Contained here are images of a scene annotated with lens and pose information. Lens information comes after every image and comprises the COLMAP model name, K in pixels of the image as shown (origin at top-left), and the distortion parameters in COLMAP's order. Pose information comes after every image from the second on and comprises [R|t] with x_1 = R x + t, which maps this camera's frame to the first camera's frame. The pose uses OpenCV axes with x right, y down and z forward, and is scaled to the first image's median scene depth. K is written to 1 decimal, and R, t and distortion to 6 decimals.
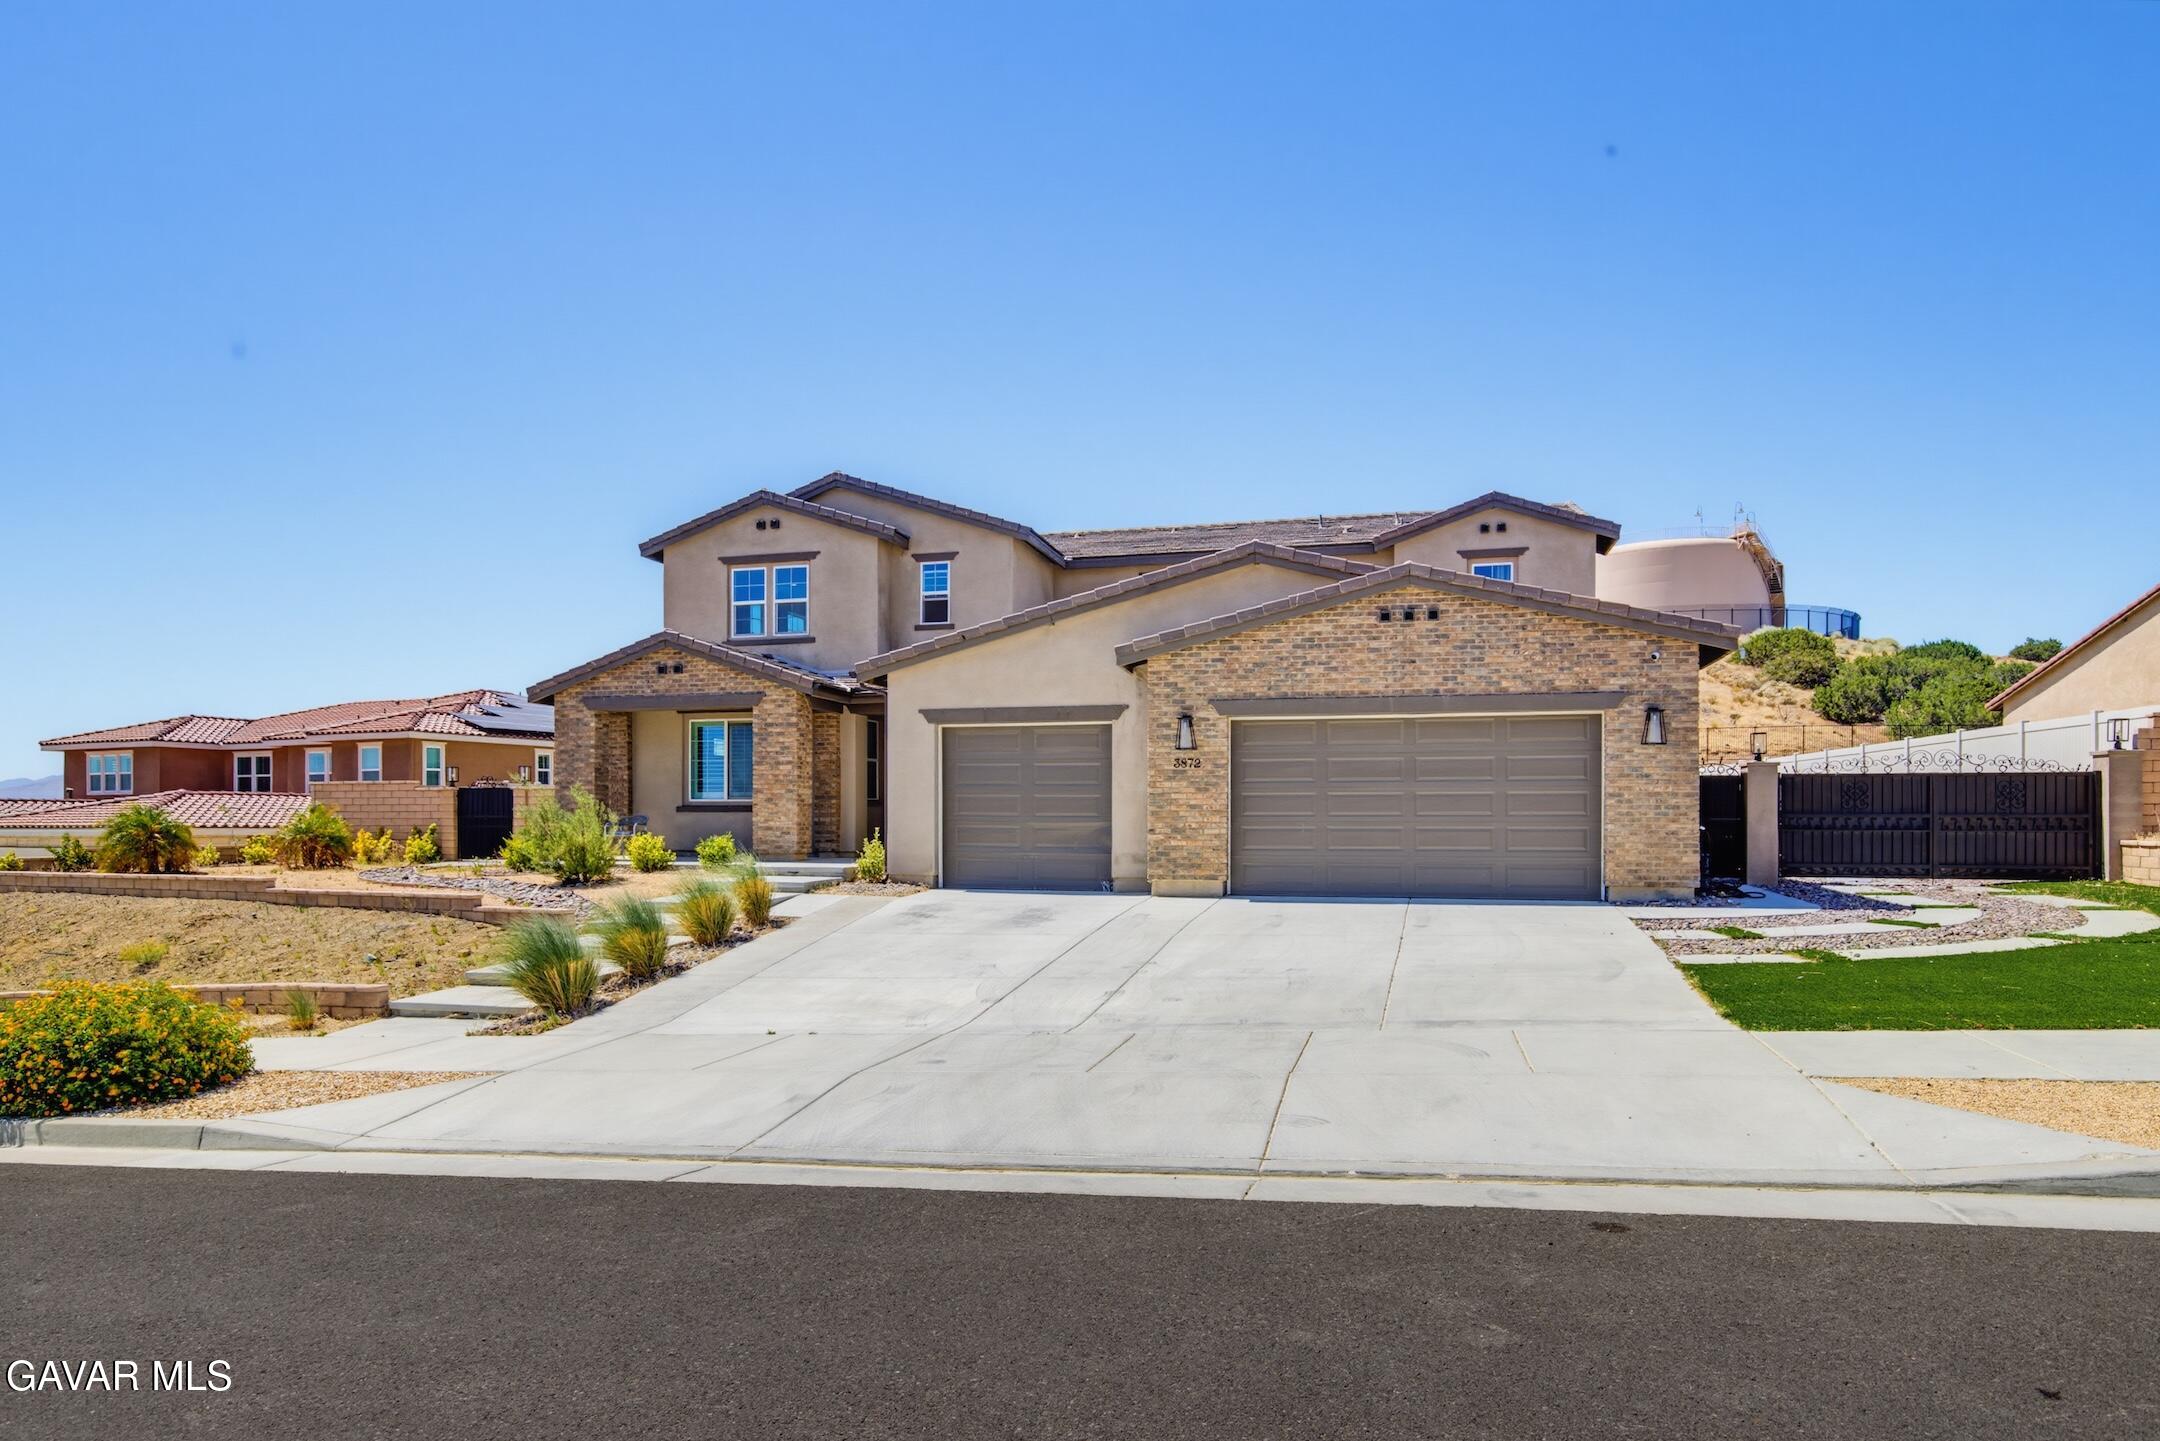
lens RADIAL K [[1249.5, 0, 1080.0], [0, 1249.5, 720.5], [0, 0, 1]] dist [0.009340, 0.000847]
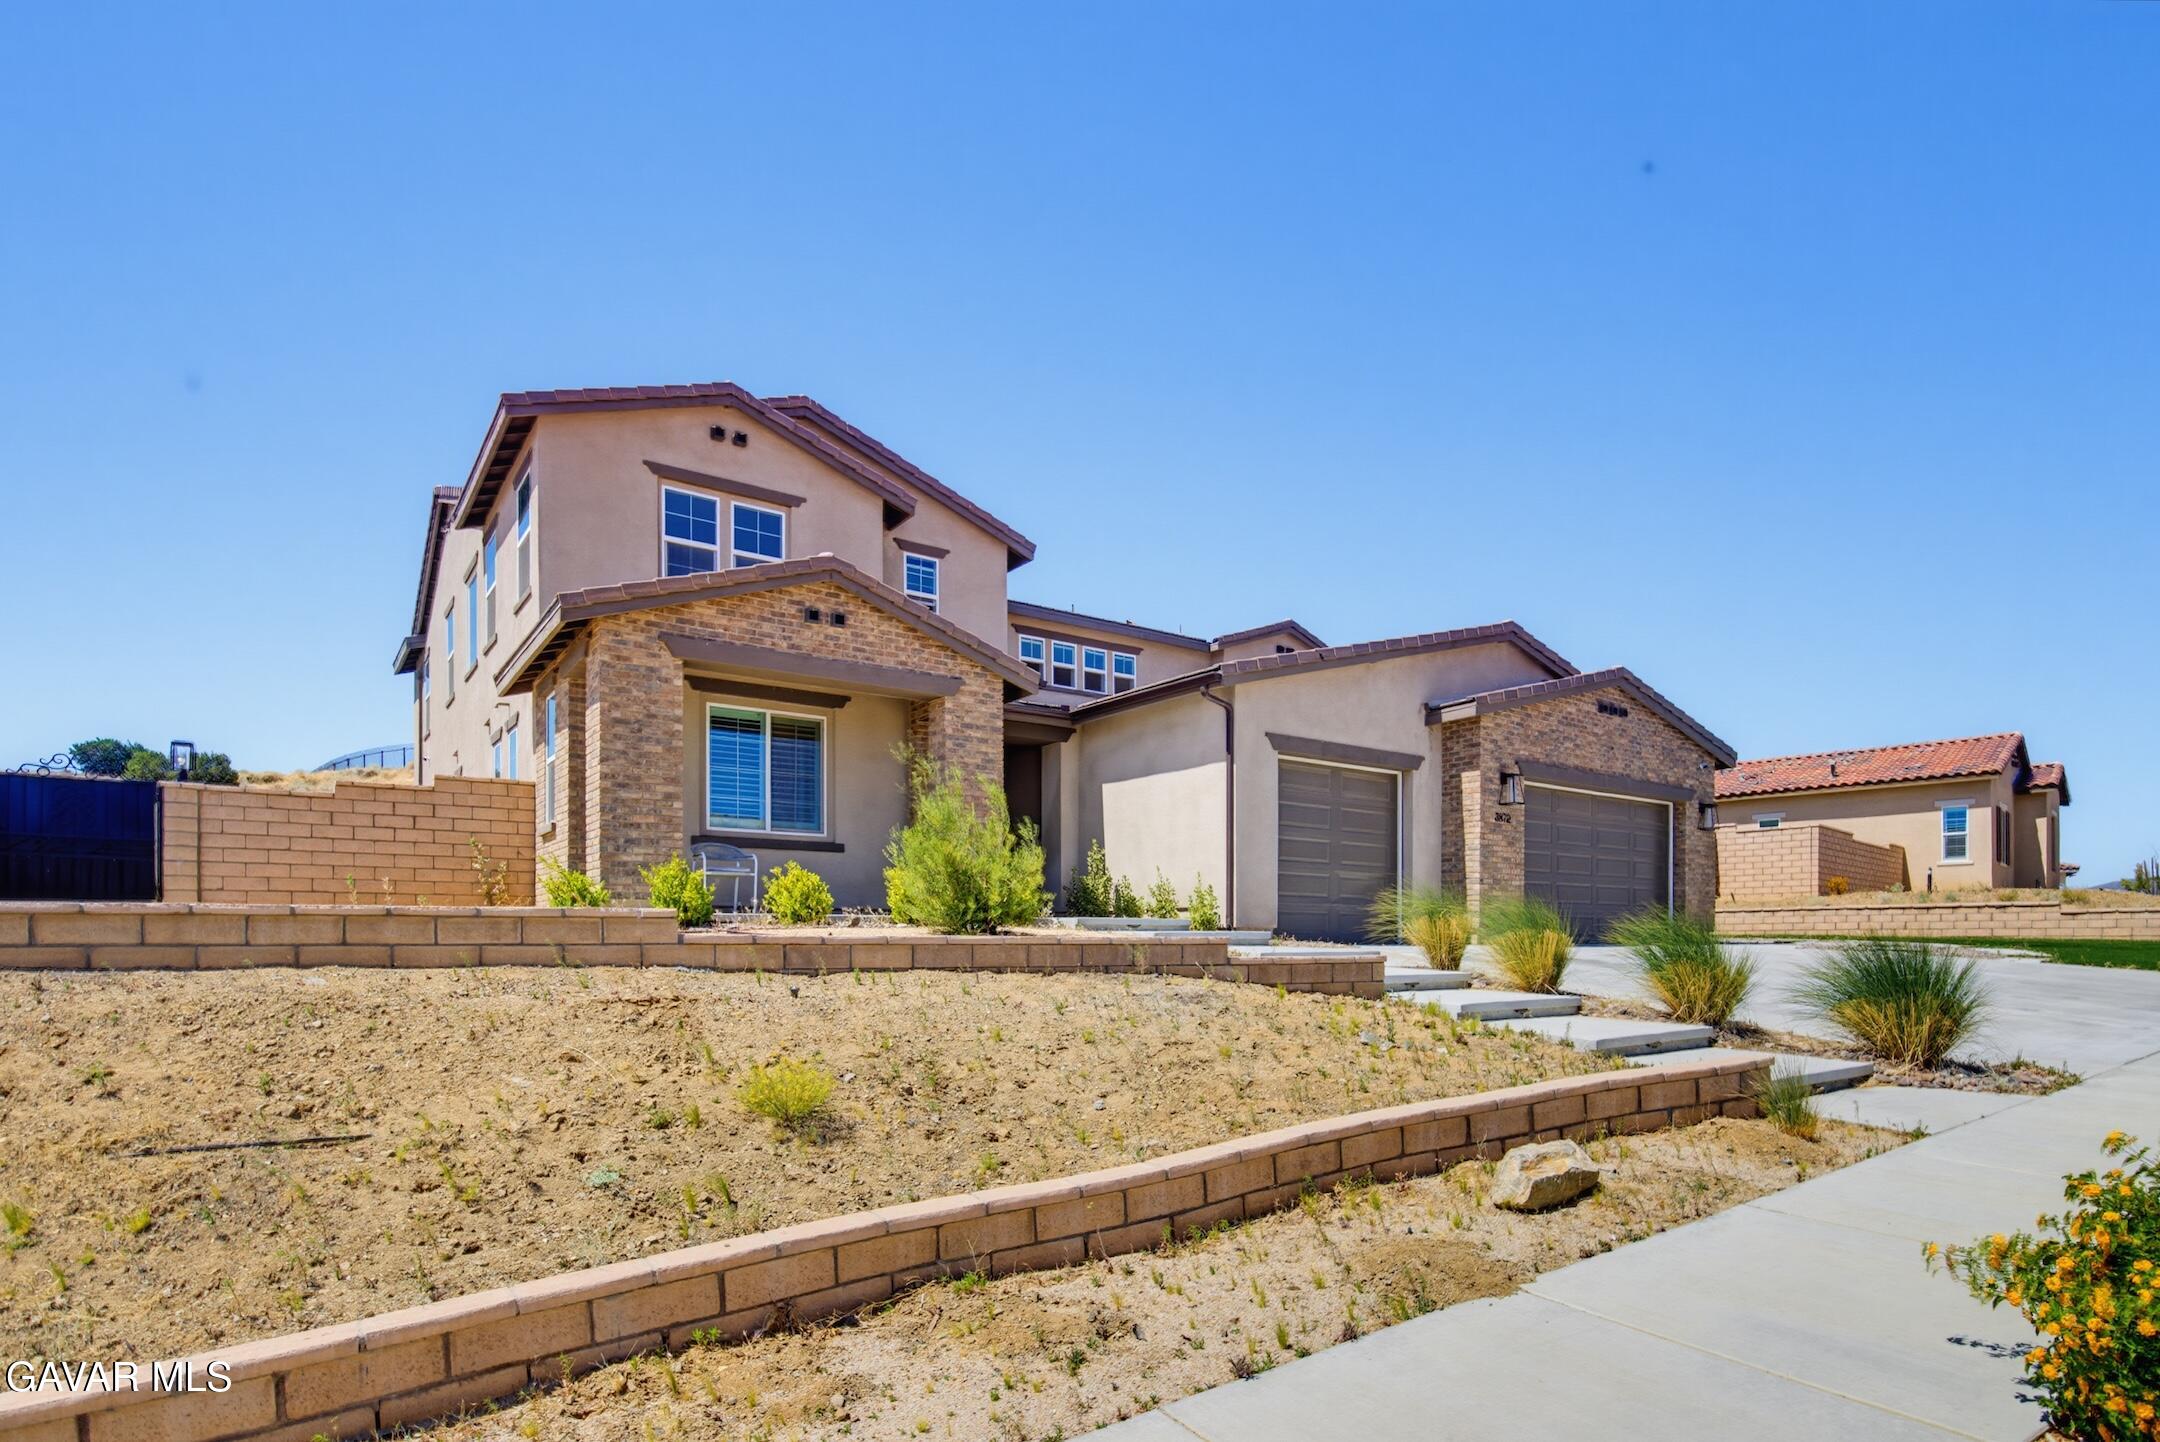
lens RADIAL K [[1105.1, 0, 1078.8], [0, 1105.1, 881.7], [0, 0, 1]] dist [-0.004883, -0.000075]
pose [[0.645148, 0.039695, 0.763026, -0.842397], [-0.059980, 0.998199, -0.001215, 0.109418], [-0.761700, -0.044983, 0.646367, 0.666328]]
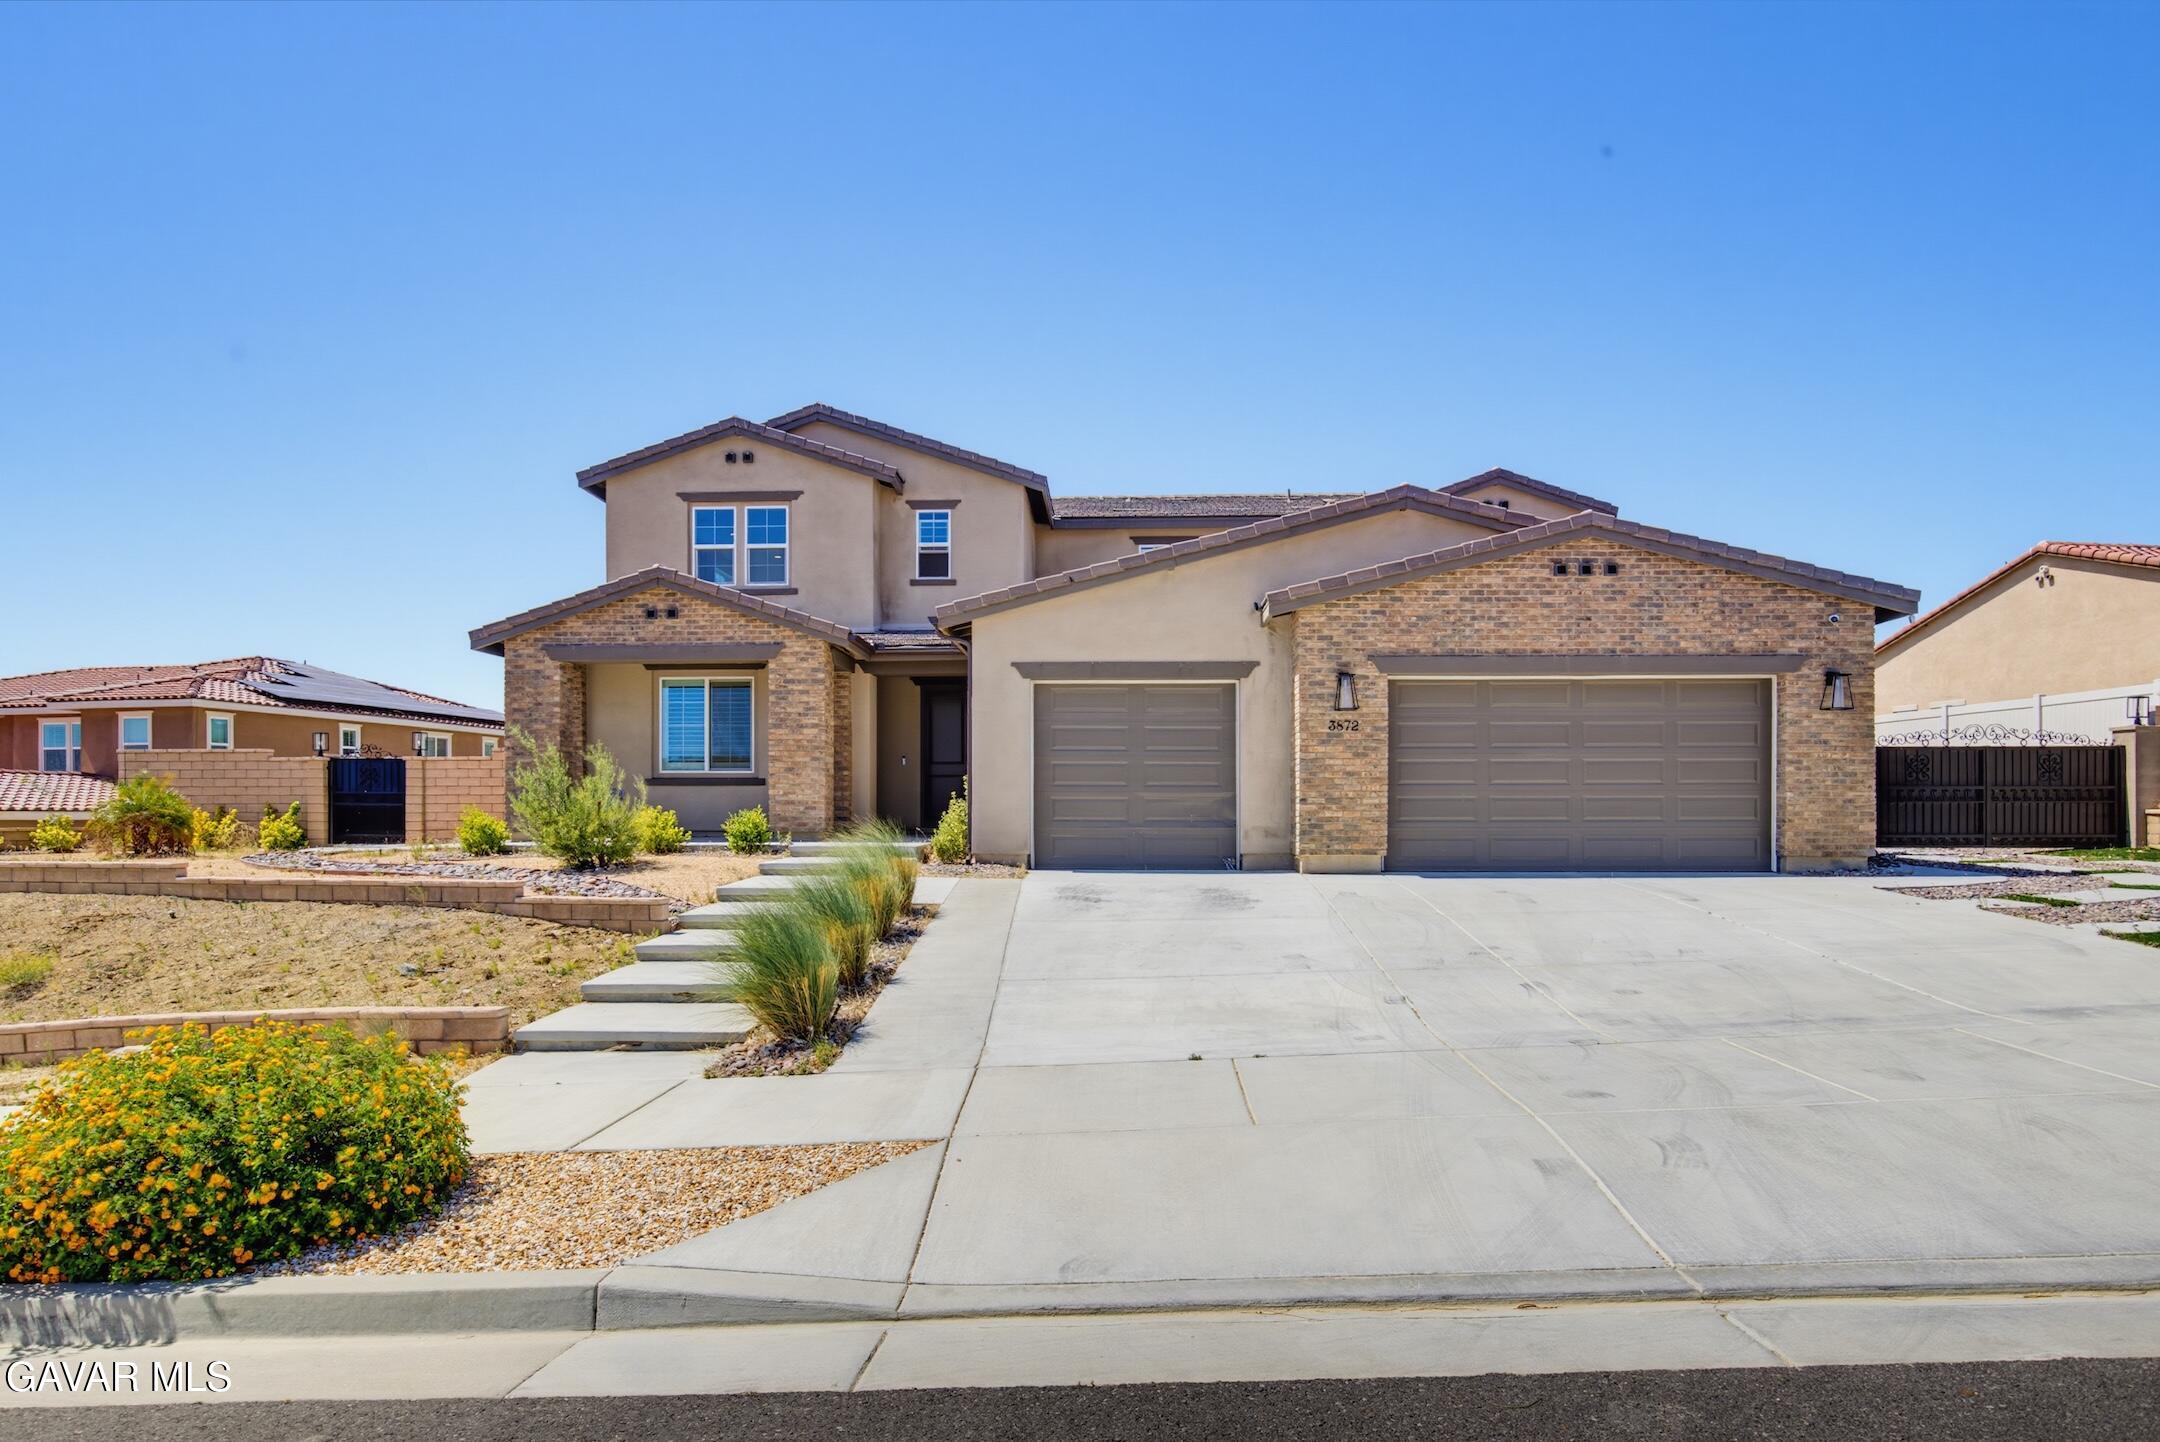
lens RADIAL K [[1184.4, 0, 1080.0], [0, 1184.4, 721.0], [0, 0, 1]] dist [-0.001723, 0.000997]
pose [[0.976801, 0.014984, 0.213625, -0.279768], [-0.015497, 0.999880, 0.000729, 0.033005], [-0.213588, -0.004023, 0.976916, 0.207330]]
